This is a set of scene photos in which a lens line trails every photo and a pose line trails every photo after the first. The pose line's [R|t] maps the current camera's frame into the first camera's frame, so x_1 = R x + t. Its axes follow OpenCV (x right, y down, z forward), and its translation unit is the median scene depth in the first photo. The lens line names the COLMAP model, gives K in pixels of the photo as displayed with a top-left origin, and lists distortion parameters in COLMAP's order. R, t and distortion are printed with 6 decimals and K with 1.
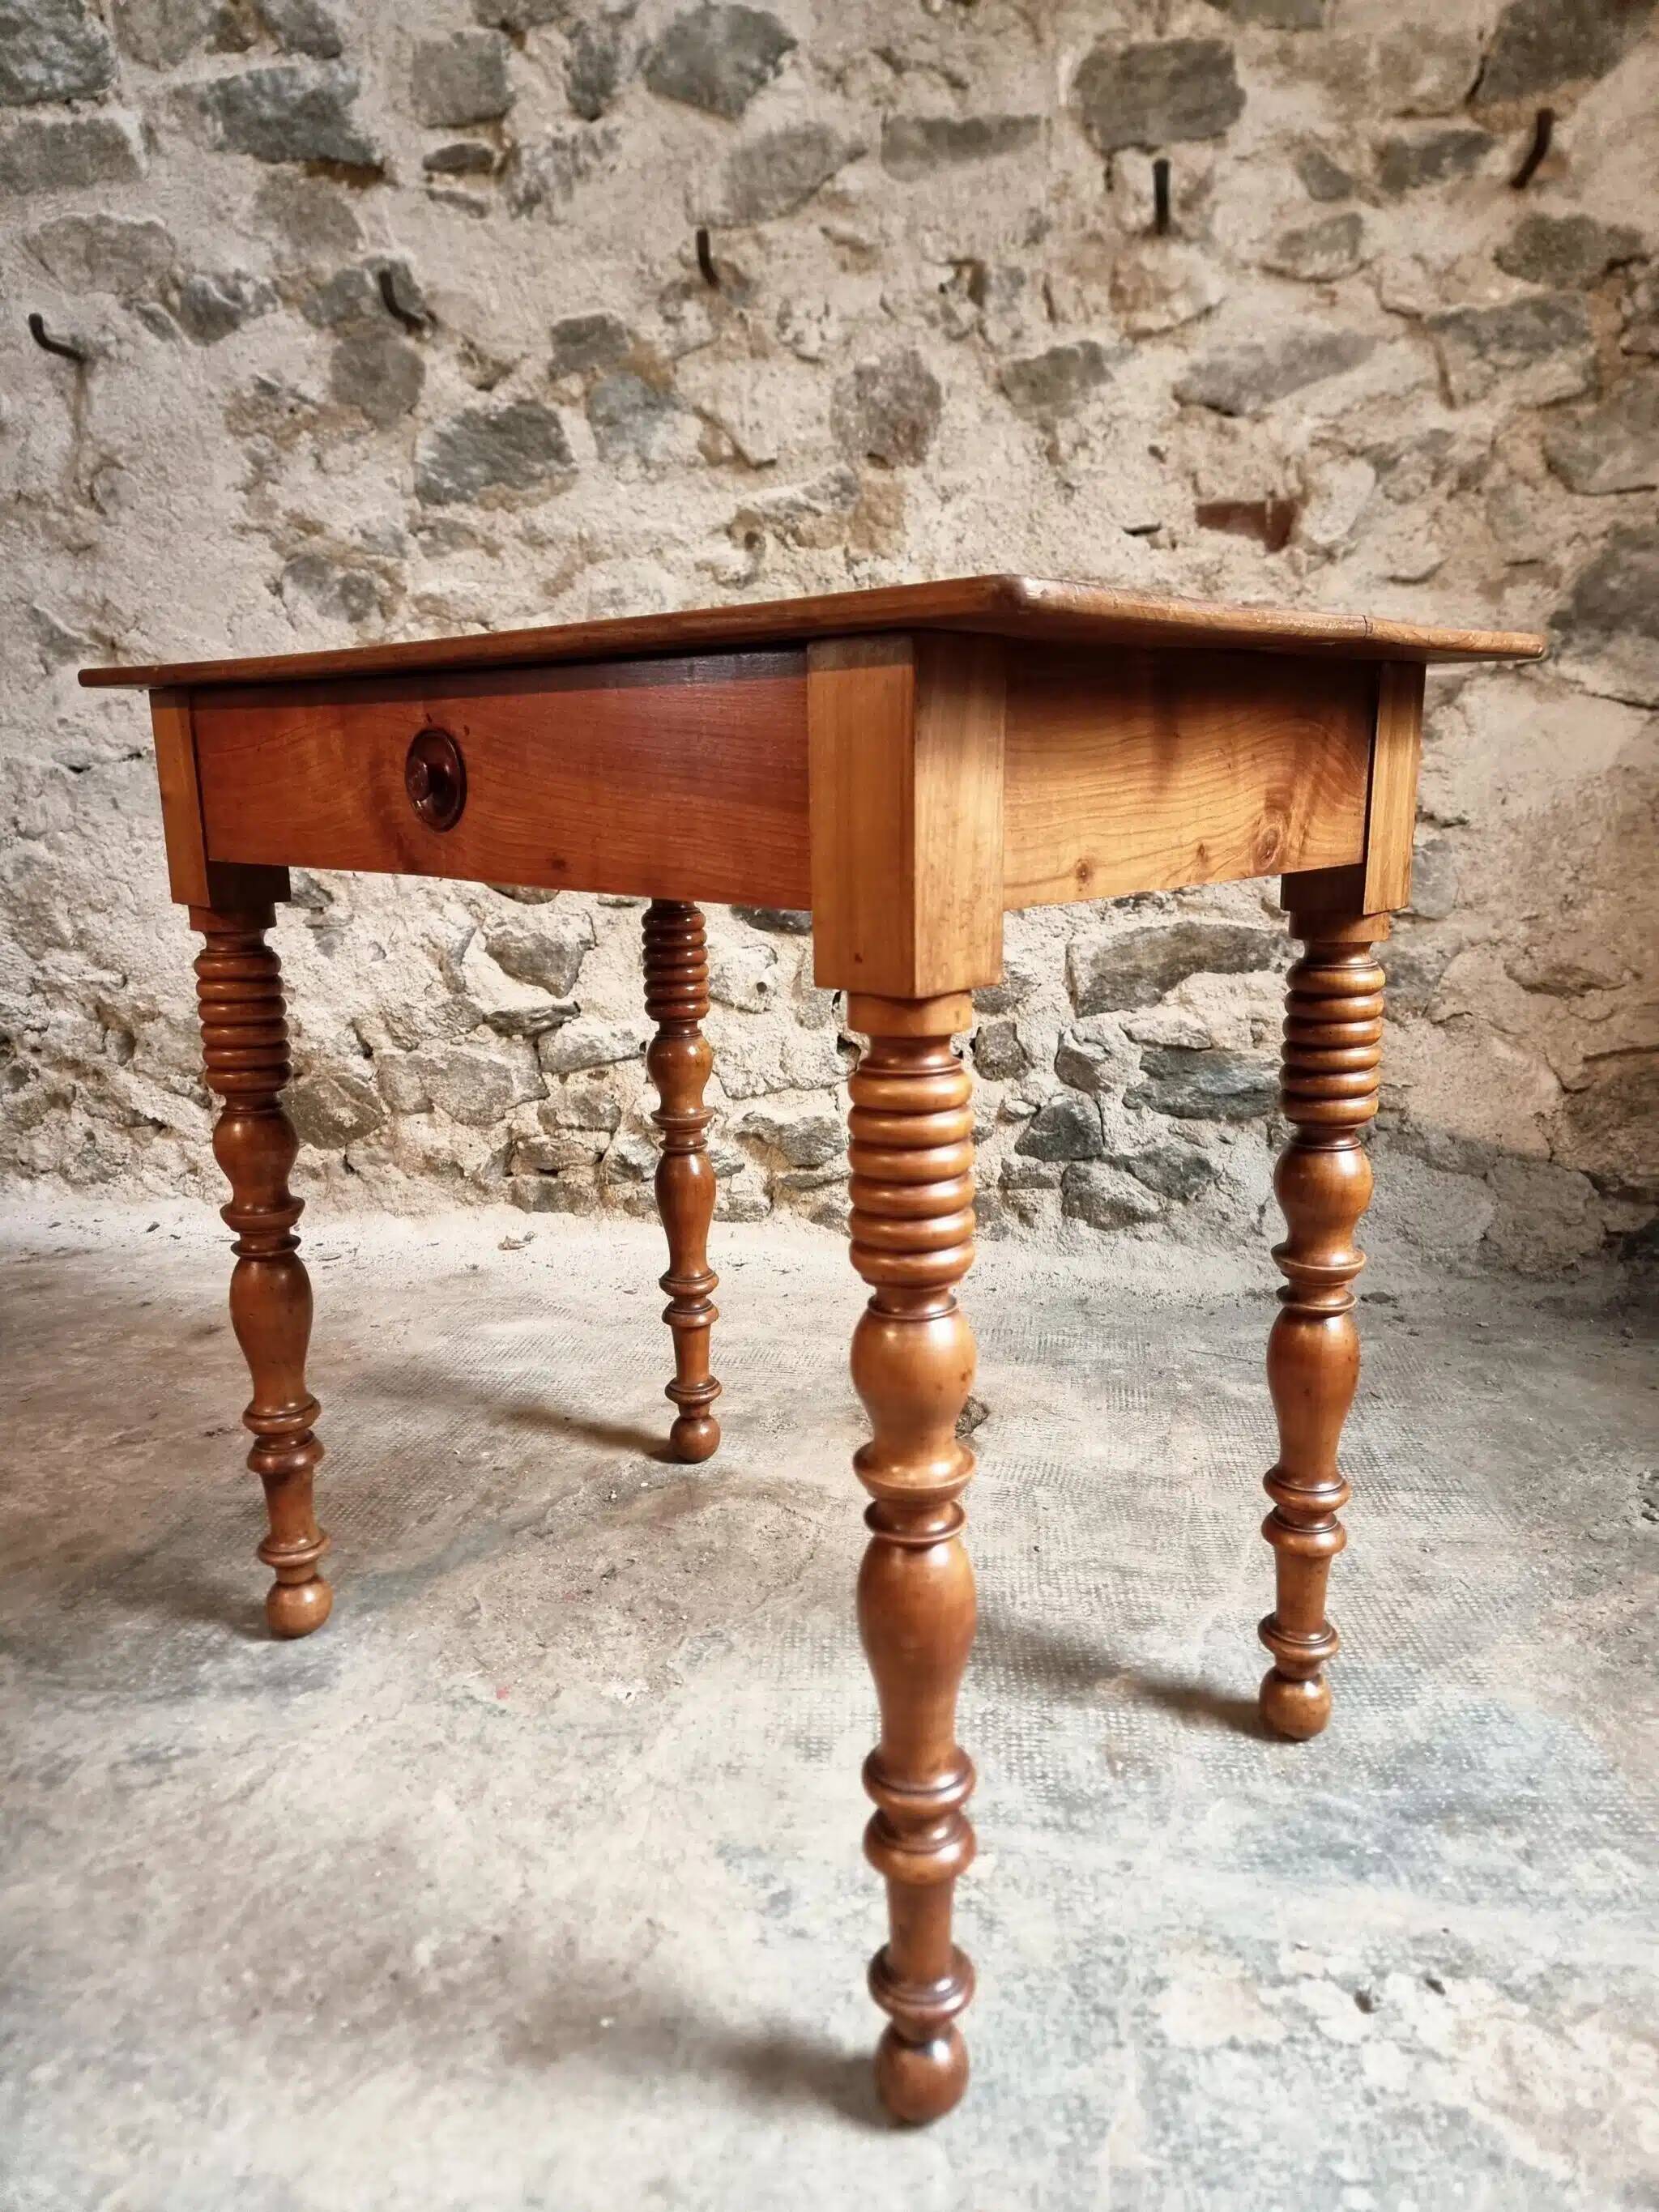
lens RADIAL K [[1536.0, 0, 837.9], [0, 1536.0, 1119.1], [0, 0, 1]] dist [0.070600, -0.067302]
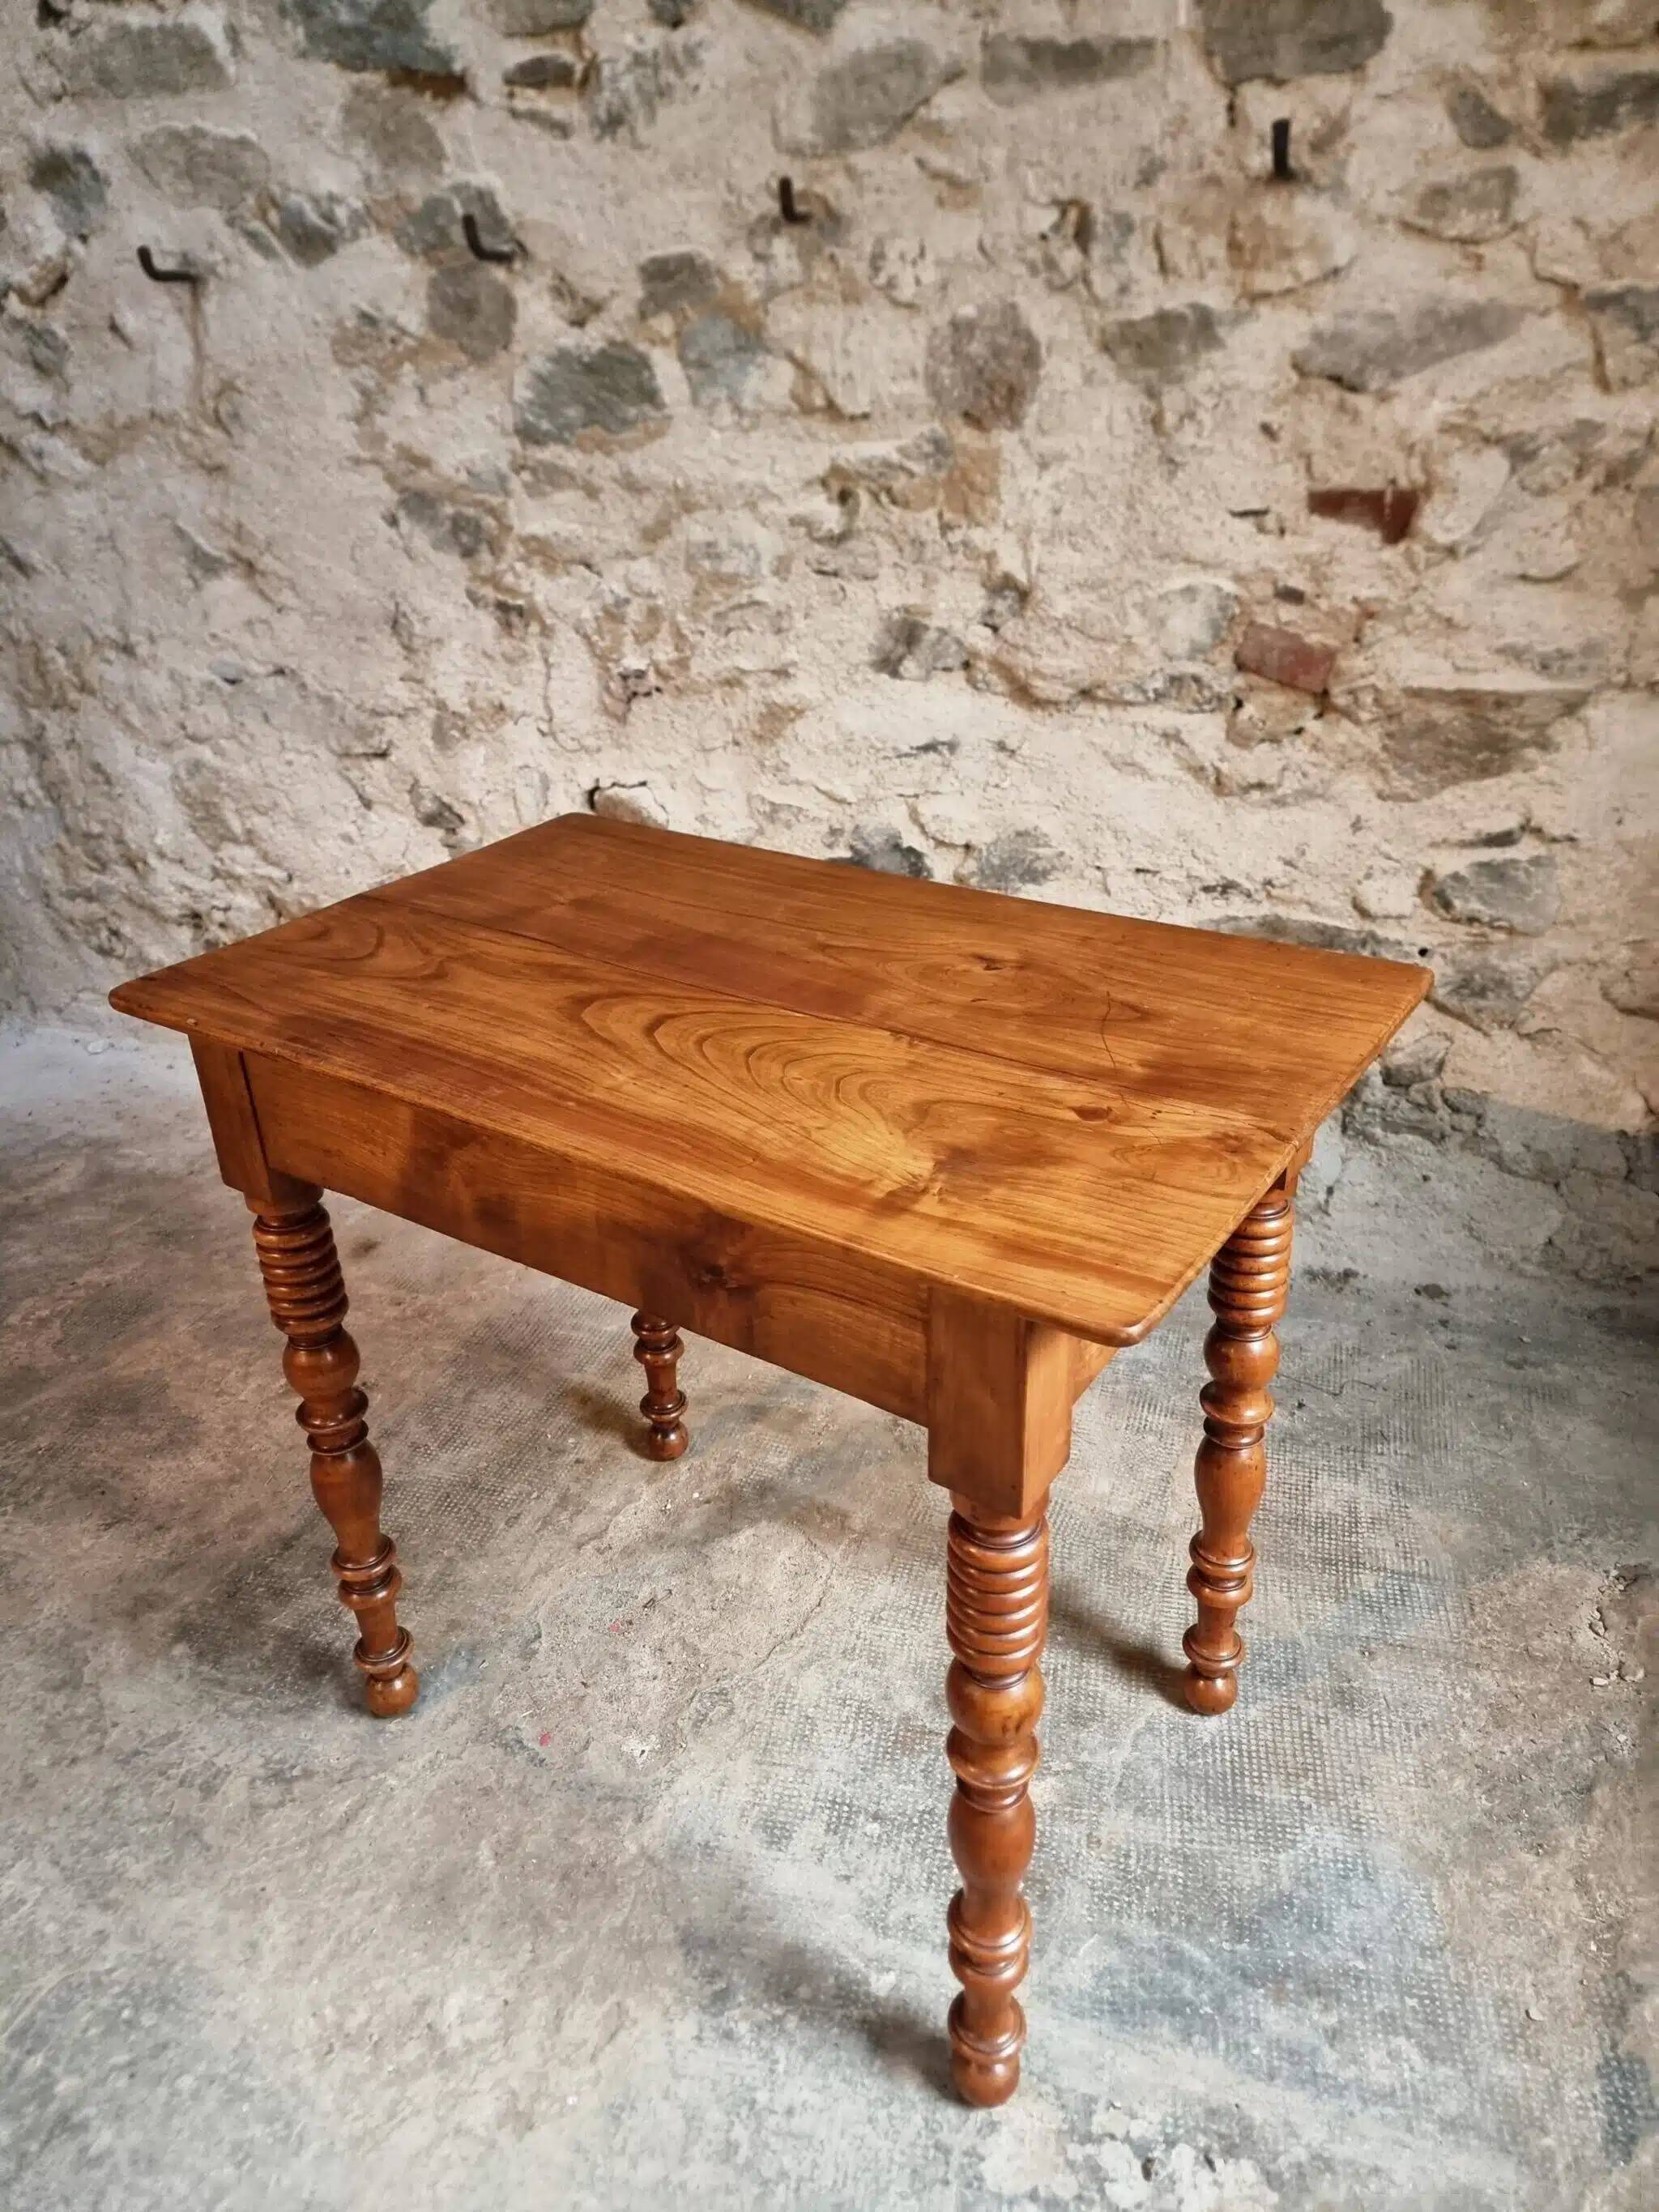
lens RADIAL K [[1539.3, 0, 826.4], [0, 1539.3, 1098.3], [0, 0, 1]] dist [0.063516, -0.059921]
pose [[0.987288, 0.049540, -0.151025, 0.102786], [-0.010063, 0.967762, 0.251666, -0.268798], [0.158624, -0.246947, 0.955958, -0.018714]]
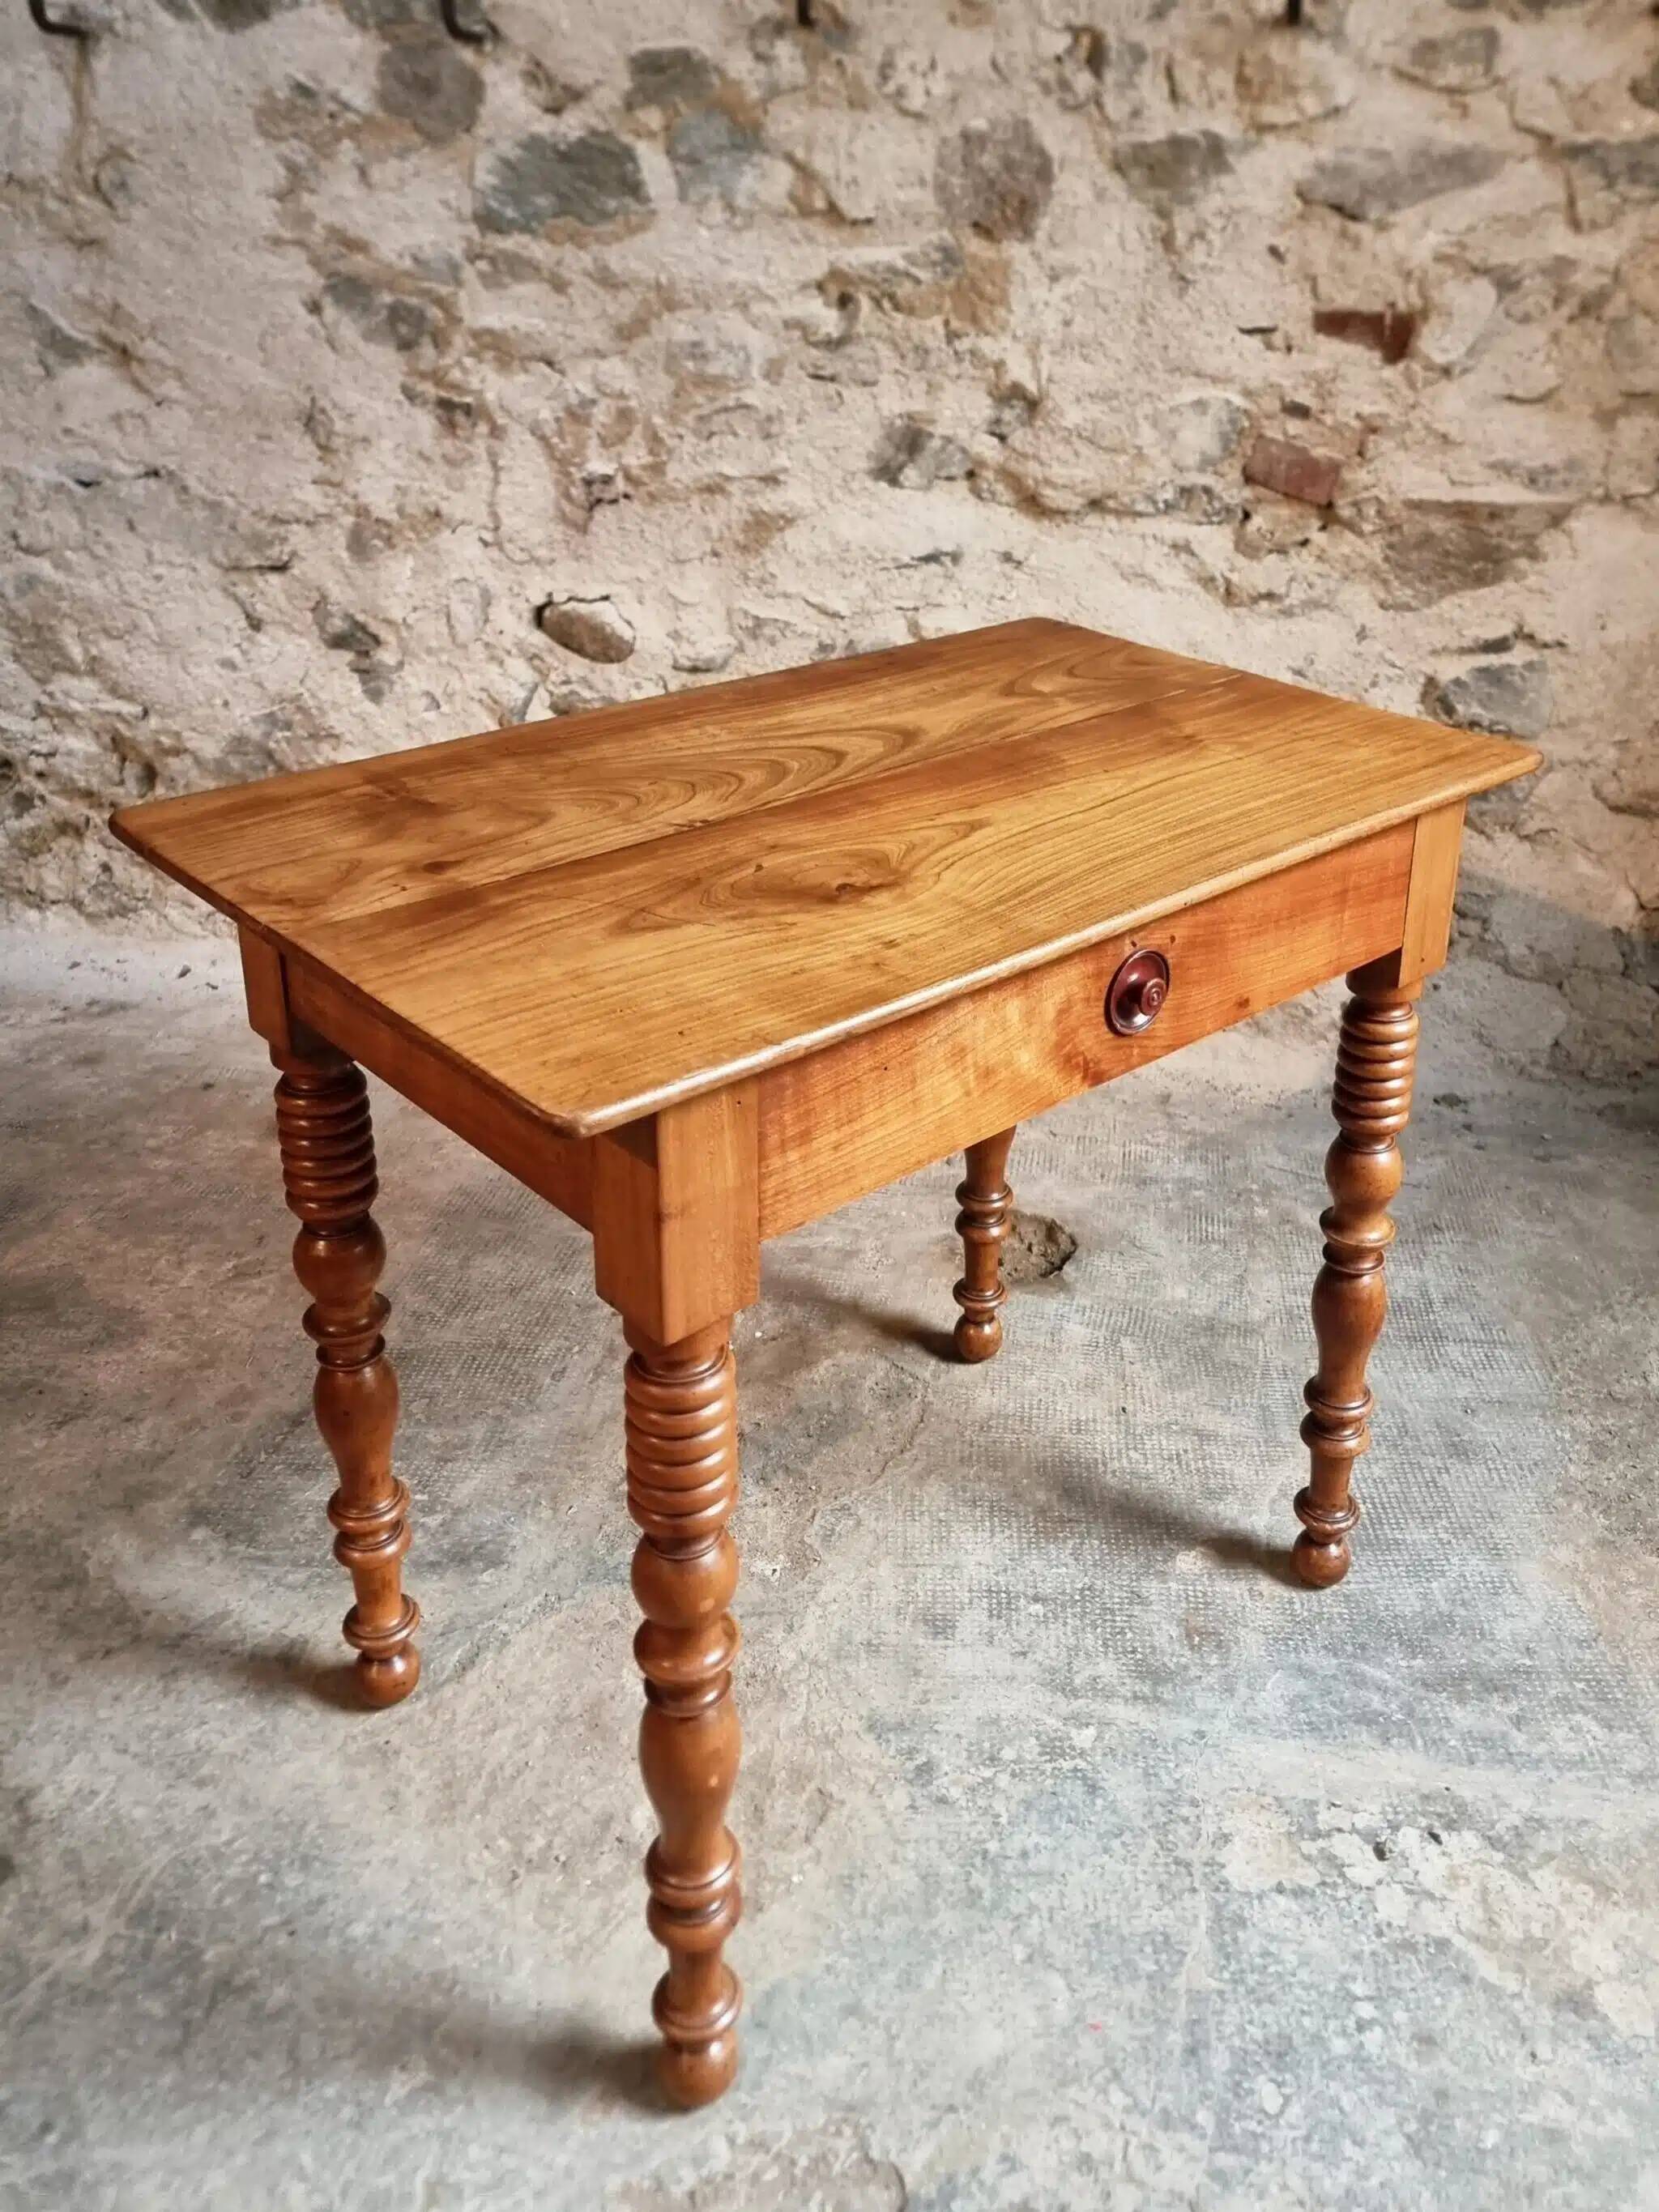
lens RADIAL K [[1862.0, 0, 962.1], [0, 1862.0, 884.6], [0, 0, 1]] dist [0.079772, -0.082385]
pose [[0.997910, 0.013732, 0.063147, -0.054644], [-0.023026, 0.988584, 0.148903, -0.206374], [-0.060381, -0.150046, 0.986833, -0.185628]]
